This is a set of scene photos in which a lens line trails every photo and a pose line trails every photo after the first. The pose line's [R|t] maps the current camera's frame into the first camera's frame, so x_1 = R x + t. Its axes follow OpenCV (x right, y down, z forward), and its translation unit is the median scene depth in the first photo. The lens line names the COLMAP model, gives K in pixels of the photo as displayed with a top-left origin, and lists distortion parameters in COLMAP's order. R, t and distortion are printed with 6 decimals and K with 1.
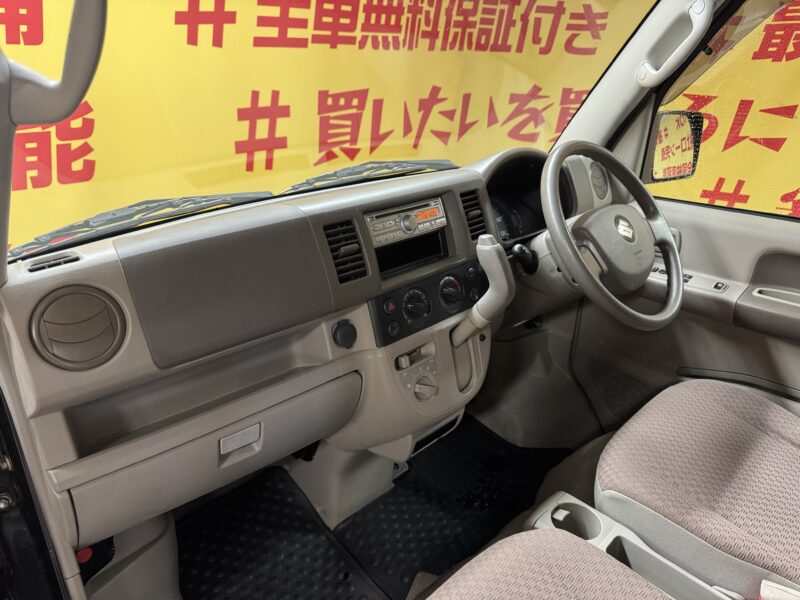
lens RADIAL K [[591.5, 0, 400.0], [0, 591.5, 300.0], [0, 0, 1]] dist [-0.000258, -0.006962]
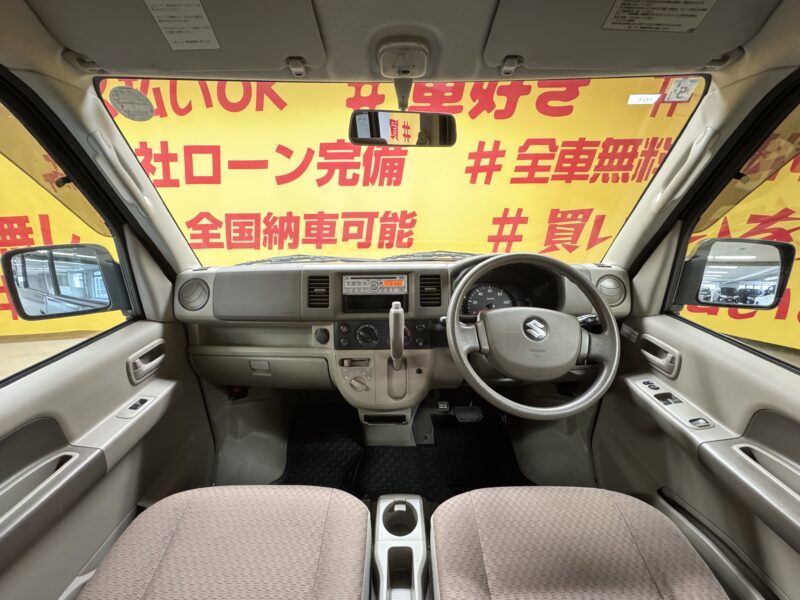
lens RADIAL K [[320.2, 0, 400.0], [0, 320.2, 300.0], [0, 0, 1]] dist [-0.000182, 0.000143]
pose [[0.711135, 0.211982, -0.670336, 0.222922], [-0.251493, 0.967072, 0.039019, -0.046803], [0.656535, 0.140837, 0.741031, 0.124816]]
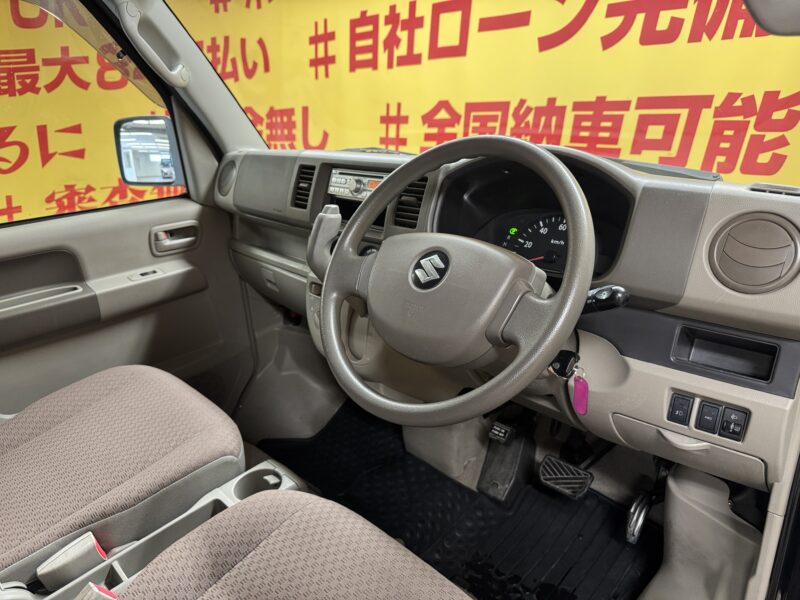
lens RADIAL K [[591.5, 0, 400.0], [0, 591.5, 300.0], [0, 0, 1]] dist [-0.000258, -0.006962]
pose [[-0.007505, 0.328311, -0.944540, 0.376609], [-0.331859, 0.890216, 0.312066, -0.101160], [0.943299, 0.315797, 0.102272, 0.334091]]
